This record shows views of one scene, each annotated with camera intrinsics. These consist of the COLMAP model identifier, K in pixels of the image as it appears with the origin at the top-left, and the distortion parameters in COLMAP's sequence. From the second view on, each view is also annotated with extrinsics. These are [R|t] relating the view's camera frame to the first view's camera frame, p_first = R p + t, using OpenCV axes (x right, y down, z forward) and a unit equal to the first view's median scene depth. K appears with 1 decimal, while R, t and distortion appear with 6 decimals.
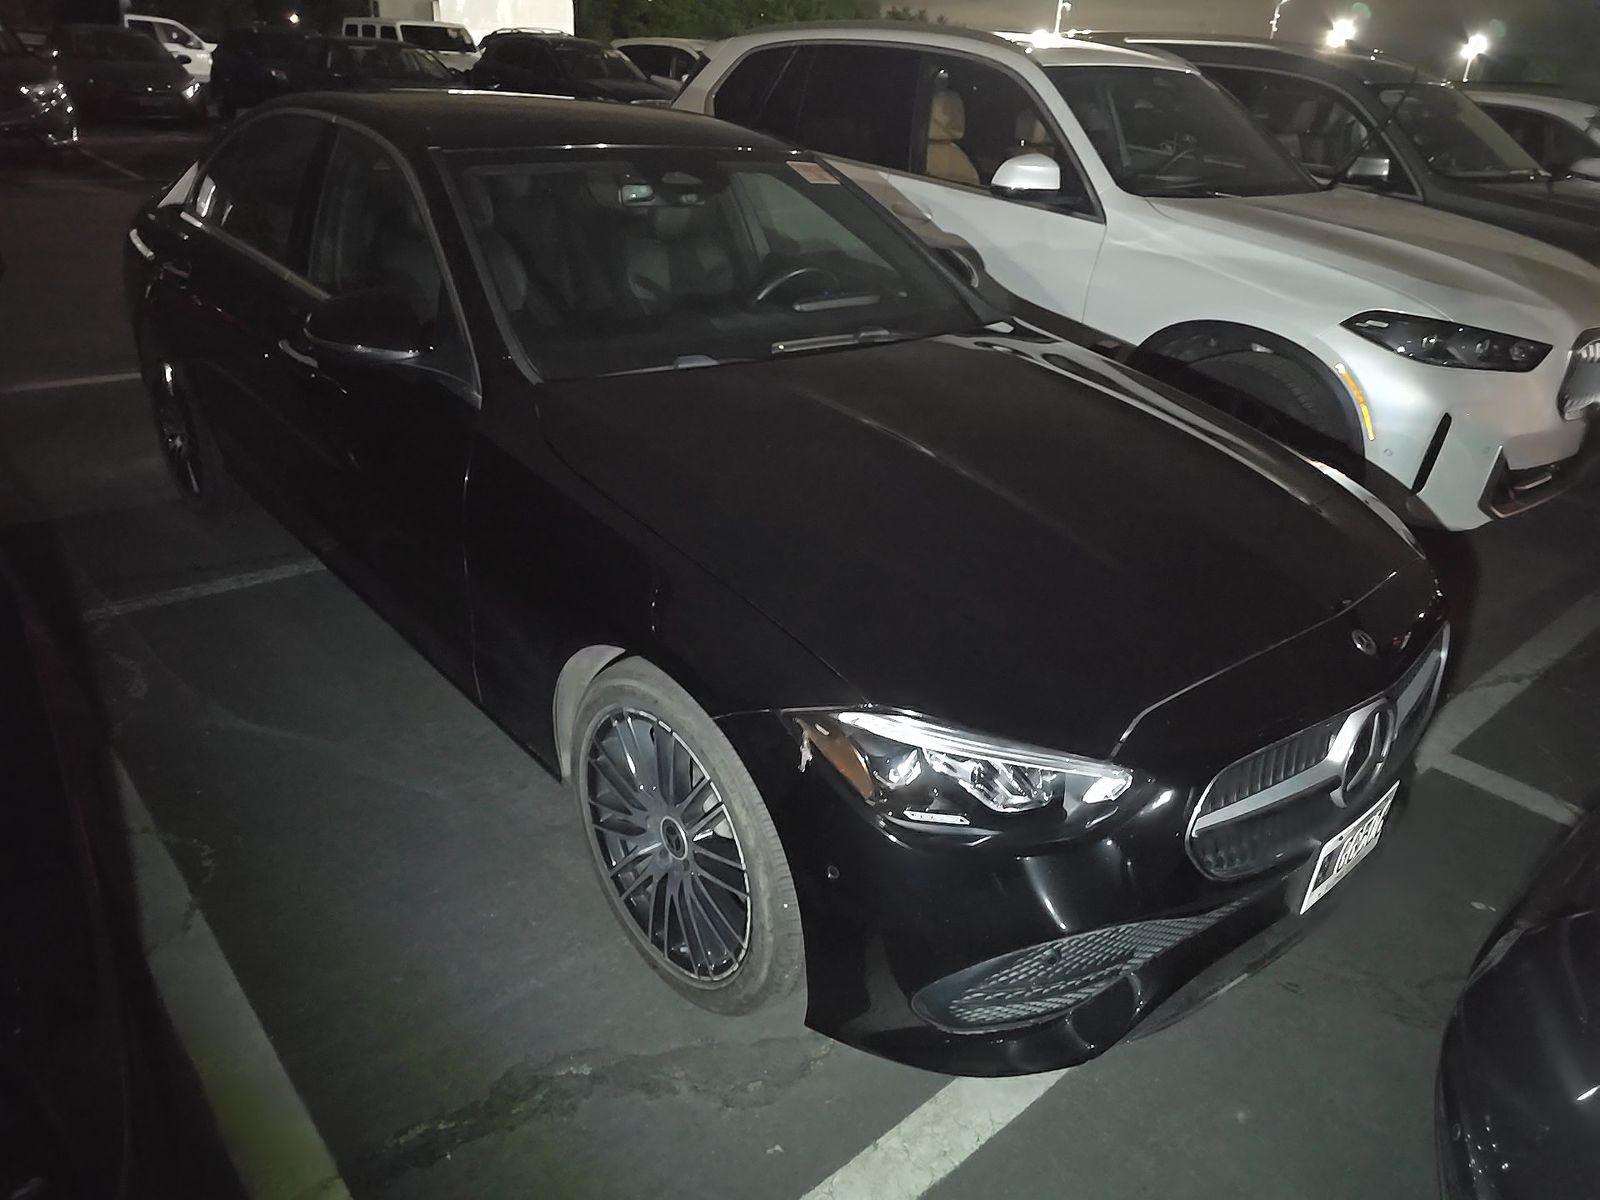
lens RADIAL K [[1051.1, 0, 820.5], [0, 1051.1, 599.6], [0, 0, 1]] dist [0.058143, -0.047856]
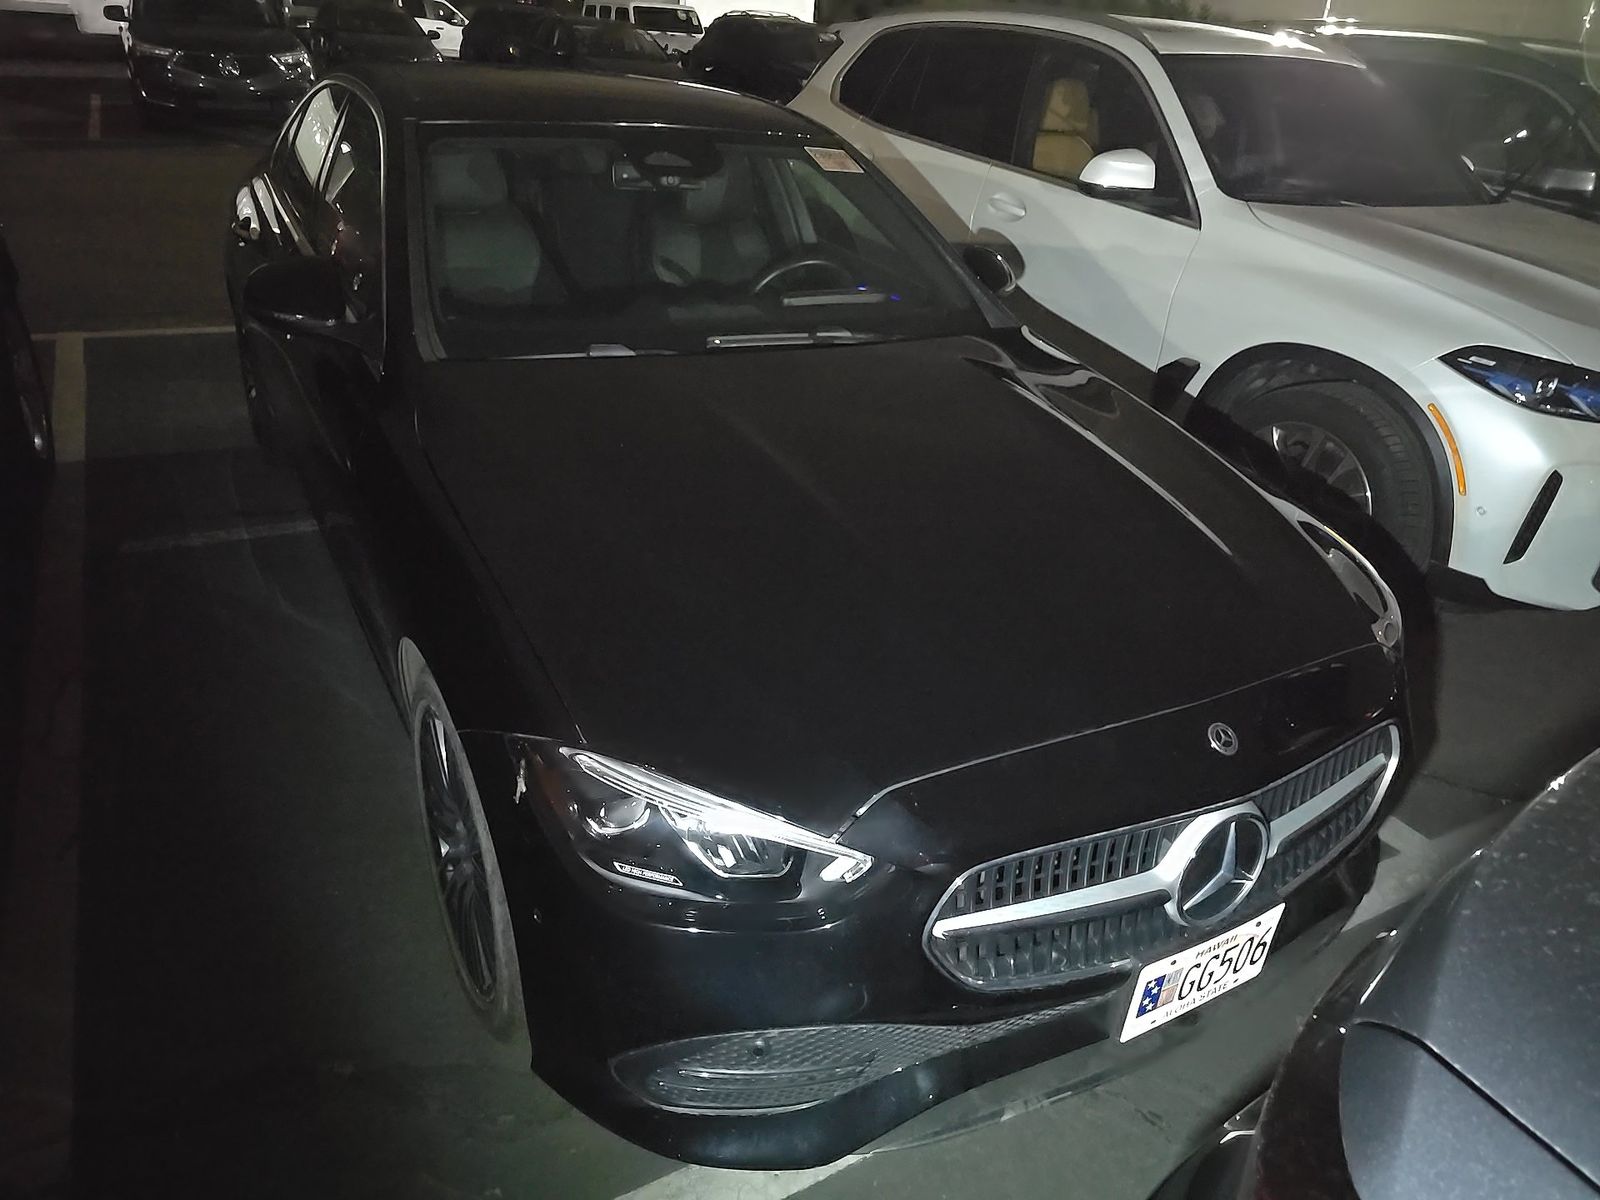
lens RADIAL K [[1051.1, 0, 820.5], [0, 1051.1, 599.6], [0, 0, 1]] dist [0.058143, -0.047856]
pose [[0.979300, 0.109662, -0.170132, 0.166290], [-0.107874, 0.993968, 0.019749, -0.026487], [0.171272, -0.000988, 0.985223, 0.057552]]
